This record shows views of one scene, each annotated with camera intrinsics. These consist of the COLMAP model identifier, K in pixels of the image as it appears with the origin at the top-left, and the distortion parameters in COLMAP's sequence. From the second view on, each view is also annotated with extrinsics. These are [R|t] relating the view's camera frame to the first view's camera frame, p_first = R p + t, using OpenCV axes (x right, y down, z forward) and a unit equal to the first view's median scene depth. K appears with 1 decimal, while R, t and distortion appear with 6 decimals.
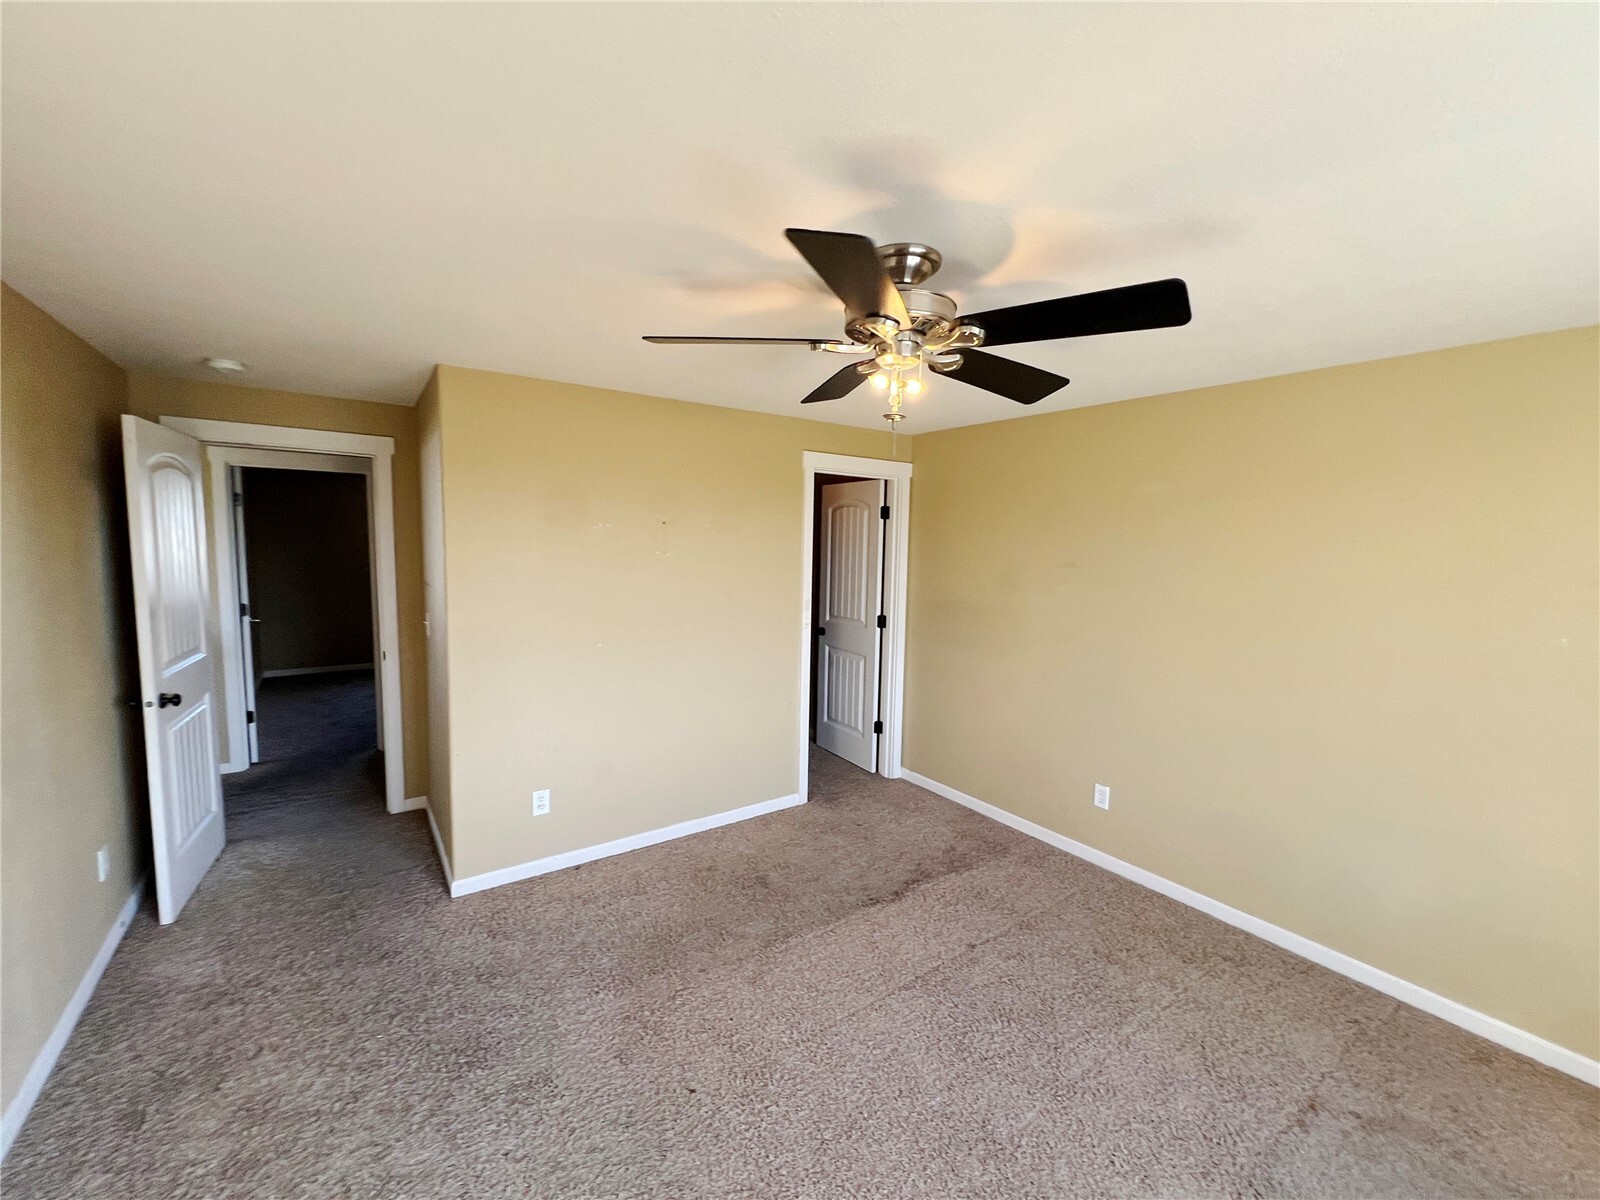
lens RADIAL K [[643.5, 0, 800.0], [0, 643.5, 600.0], [0, 0, 1]] dist [-0.000248, -0.000113]
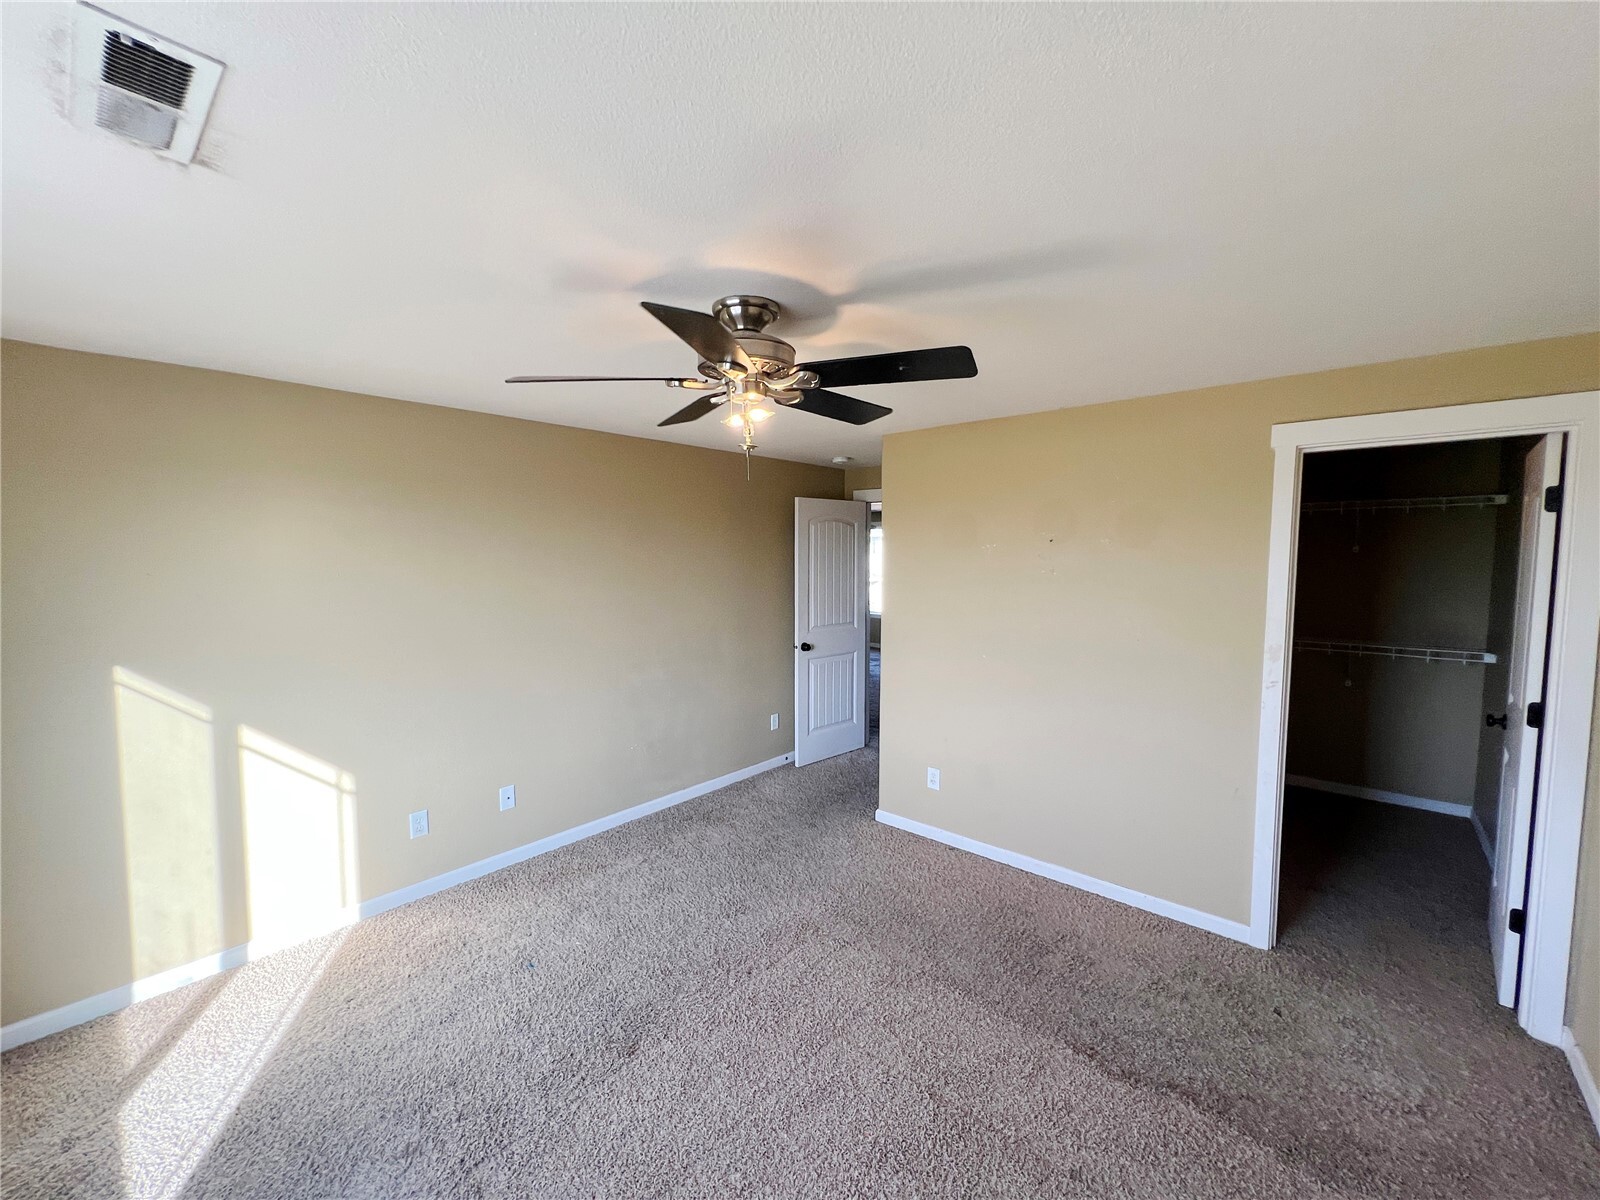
lens RADIAL K [[643.5, 0, 800.0], [0, 643.5, 600.0], [0, 0, 1]] dist [-0.000248, -0.000113]
pose [[0.234471, 0.052650, -0.970696, 0.788053], [-0.087773, 0.995600, 0.032800, -0.038017], [0.968153, 0.077510, 0.238061, 0.519344]]
